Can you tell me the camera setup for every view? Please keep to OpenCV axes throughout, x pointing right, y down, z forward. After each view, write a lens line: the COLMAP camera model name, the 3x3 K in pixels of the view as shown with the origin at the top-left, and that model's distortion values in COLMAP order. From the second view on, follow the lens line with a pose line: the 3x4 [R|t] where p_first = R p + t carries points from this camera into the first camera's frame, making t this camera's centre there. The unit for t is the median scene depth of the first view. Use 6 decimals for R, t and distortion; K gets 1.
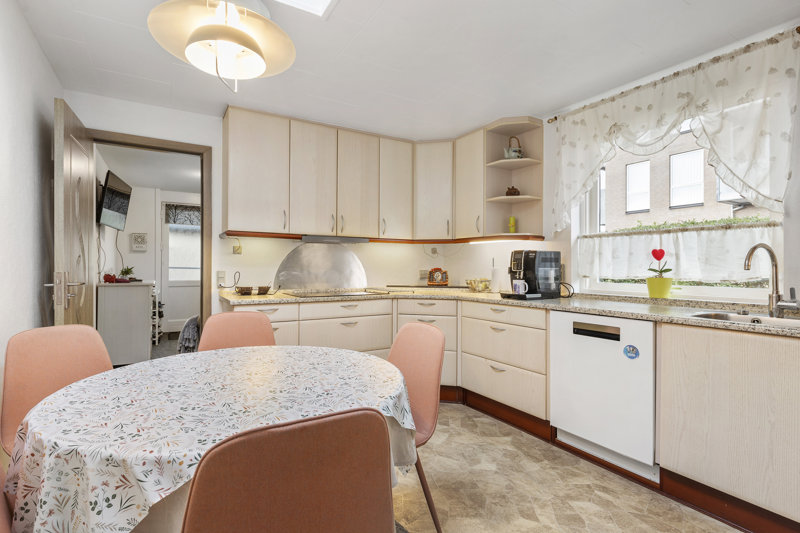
lens RADIAL K [[392.9, 0, 400.0], [0, 392.9, 266.5], [0, 0, 1]] dist [-0.002558, -0.000213]
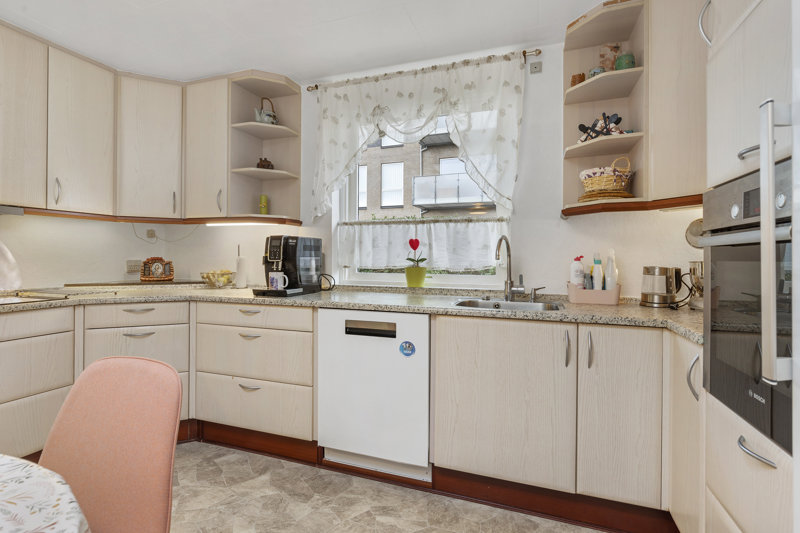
lens RADIAL K [[385.5, 0, 397.8], [0, 385.5, 256.9], [0, 0, 1]] dist [-0.001462, -0.000338]
pose [[0.788079, 0.001531, 0.615572, 0.011201], [-0.003364, 0.999993, 0.001819, 0.000642], [-0.615564, -0.003504, 0.788079, 0.231000]]
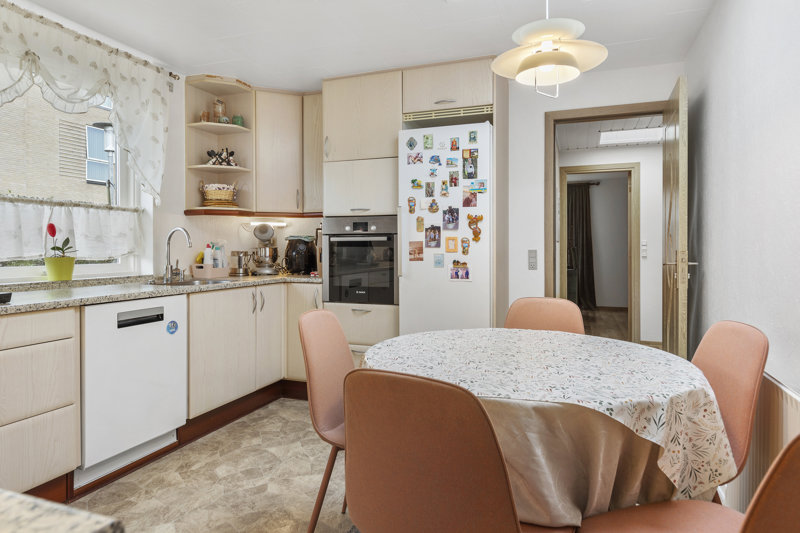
lens RADIAL K [[470.0, 0, 399.5], [0, 470.0, 251.9], [0, 0, 1]] dist [0.000939, 0.000493]
pose [[-0.603740, -0.011938, 0.797092, -0.573266], [-0.002704, 0.999913, 0.012928, 0.001599], [-0.797177, 0.005650, -0.603720, 0.968218]]
